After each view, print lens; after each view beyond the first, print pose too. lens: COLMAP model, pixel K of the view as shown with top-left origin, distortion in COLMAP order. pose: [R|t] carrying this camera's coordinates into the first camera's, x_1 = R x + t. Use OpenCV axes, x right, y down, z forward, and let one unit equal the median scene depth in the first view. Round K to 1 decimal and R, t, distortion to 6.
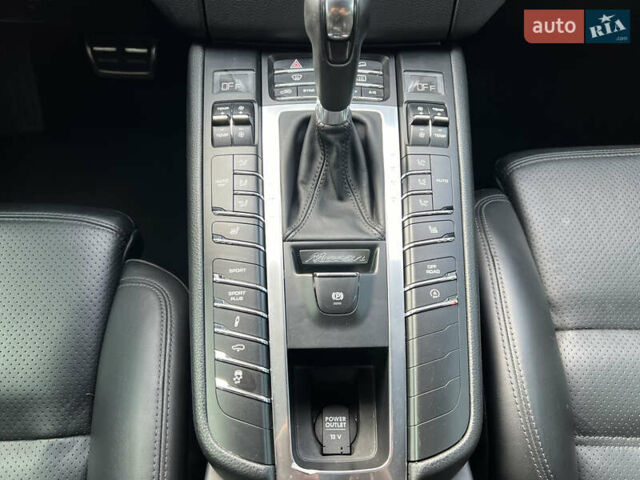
lens RADIAL K [[486.7, 0, 325.8], [0, 486.7, 241.3], [0, 0, 1]] dist [0.051045, -0.065170]
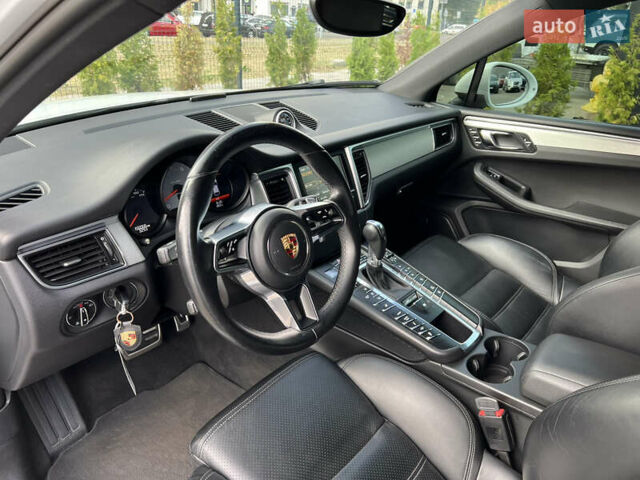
lens RADIAL K [[486.7, 0, 315.9], [0, 486.7, 243.4], [0, 0, 1]] dist [0.051045, -0.065170]
pose [[0.669725, -0.332265, 0.664130, -2.022964], [0.591341, 0.779589, -0.206293, 0.037961], [-0.449205, 0.530886, 0.718592, -0.954603]]
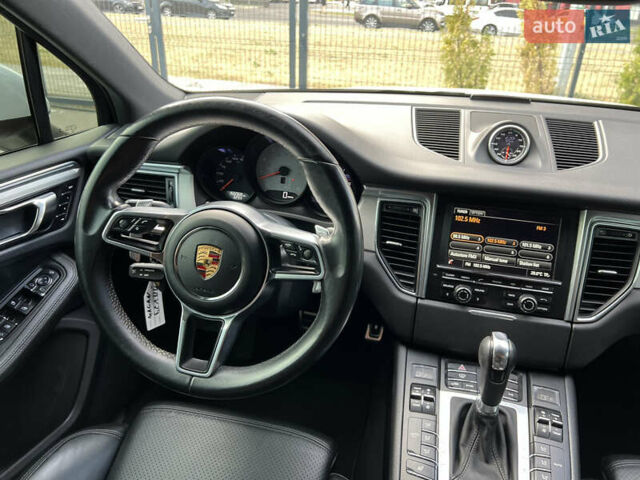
lens RADIAL K [[486.7, 0, 326.7], [0, 486.7, 238.4], [0, 0, 1]] dist [0.051045, -0.065170]
pose [[0.963180, 0.117718, -0.241717, -0.166030], [-0.216961, 0.871288, -0.440211, 0.090425], [0.158784, 0.476446, 0.864747, -0.762219]]
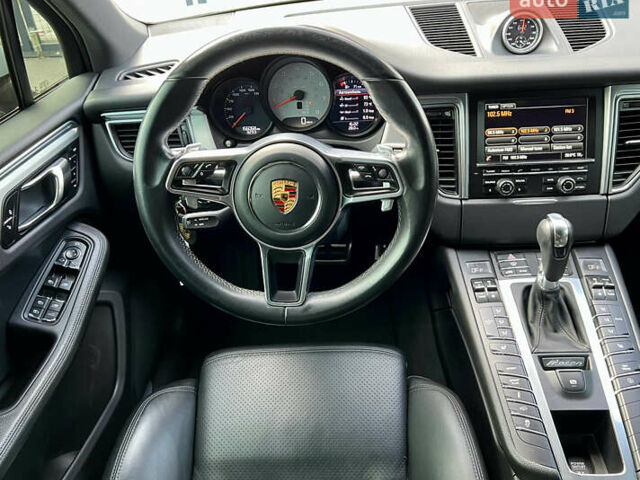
lens RADIAL K [[558.1, 0, 318.6], [0, 558.1, 238.4], [0, 0, 1]] dist [0.042062, -0.051557]
pose [[0.993056, -0.037290, -0.111572, -0.559224], [-0.003035, 0.939992, -0.341183, 0.278239], [0.117600, 0.339153, 0.933352, -1.034380]]
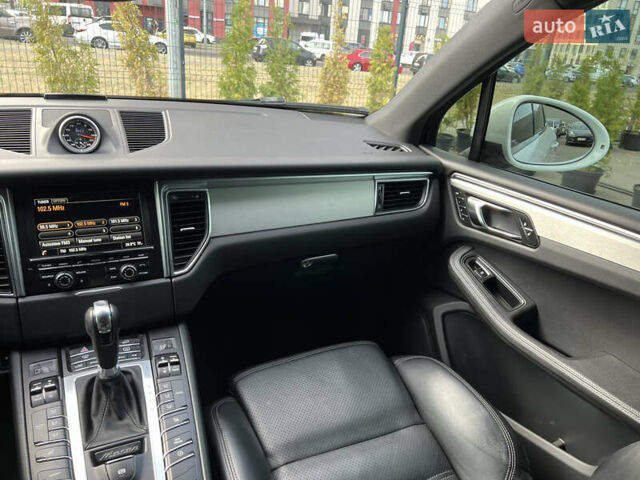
lens RADIAL K [[486.7, 0, 330.5], [0, 486.7, 243.4], [0, 0, 1]] dist [0.051045, -0.065170]
pose [[0.907522, -0.122012, 0.401891, 0.081087], [0.302907, 0.852988, -0.425040, 0.333863], [-0.290948, 0.507469, 0.811064, -0.888645]]
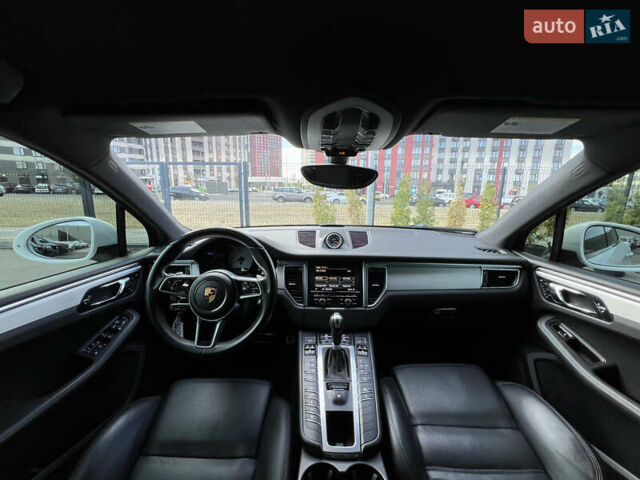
lens RADIAL K [[259.9, 0, 317.3], [0, 259.9, 238.3], [0, 0, 1]] dist [-0.003999, 0.000040]
pose [[0.998538, -0.012684, -0.052538, -0.017663], [-0.026488, 0.732479, -0.680275, 0.493934], [0.047111, 0.680672, 0.731072, -1.057845]]
